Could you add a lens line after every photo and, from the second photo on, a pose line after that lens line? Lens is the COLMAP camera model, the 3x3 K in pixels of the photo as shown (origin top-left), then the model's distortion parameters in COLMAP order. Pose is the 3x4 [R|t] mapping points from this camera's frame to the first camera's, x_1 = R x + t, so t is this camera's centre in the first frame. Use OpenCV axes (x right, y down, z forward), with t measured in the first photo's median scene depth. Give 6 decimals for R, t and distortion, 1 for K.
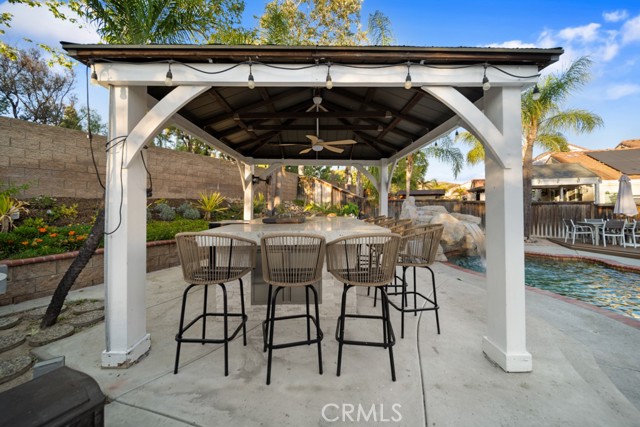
lens RADIAL K [[243.5, 0, 322.1], [0, 243.5, 202.7], [0, 0, 1]] dist [-0.001590, -0.000234]
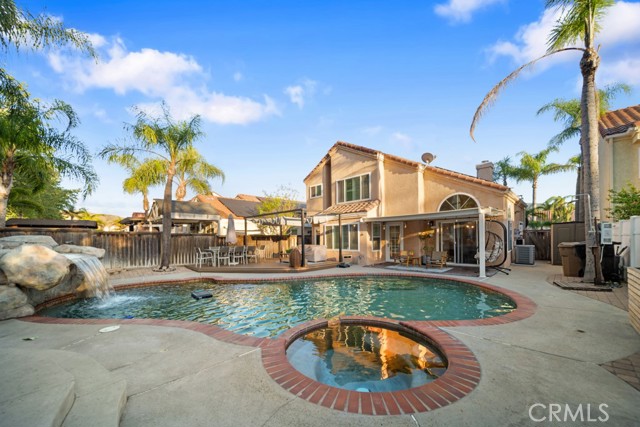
lens RADIAL K [[237.7, 0, 317.6], [0, 237.7, 238.5], [0, 0, 1]] dist [0.001409, 0.000043]
pose [[0.381240, -0.000734, 0.924476, 0.158963], [0.002629, 0.999997, -0.000290, 0.024447], [-0.924472, 0.002541, 0.381241, 0.011613]]
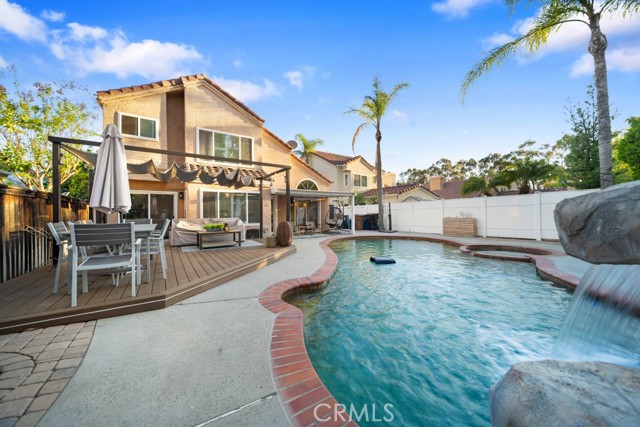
lens RADIAL K [[234.2, 0, 323.5], [0, 234.2, 216.3], [0, 0, 1]] dist [-0.001736, -0.000183]
pose [[-0.866693, 0.010452, 0.498733, 0.630907], [0.009540, 0.999945, -0.004378, 0.065750], [-0.498751, 0.000963, -0.866745, 1.181115]]
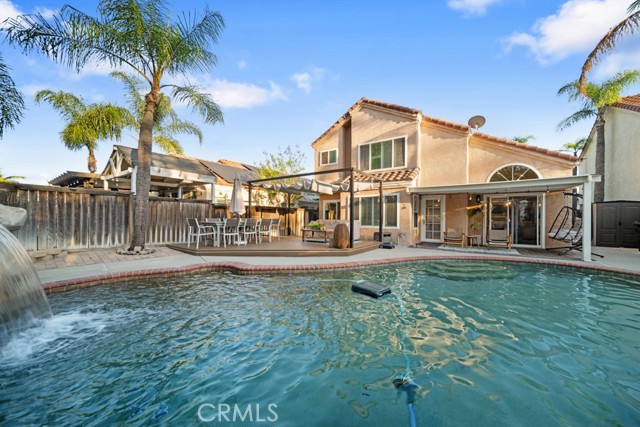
lens RADIAL K [[234.2, 0, 323.5], [0, 234.2, 216.3], [0, 0, 1]] dist [-0.001736, -0.000183]
pose [[0.209664, 0.012310, 0.977696, 0.352197], [-0.021706, 0.999733, -0.007933, 0.057450], [-0.977532, -0.019559, 0.209875, 0.417329]]
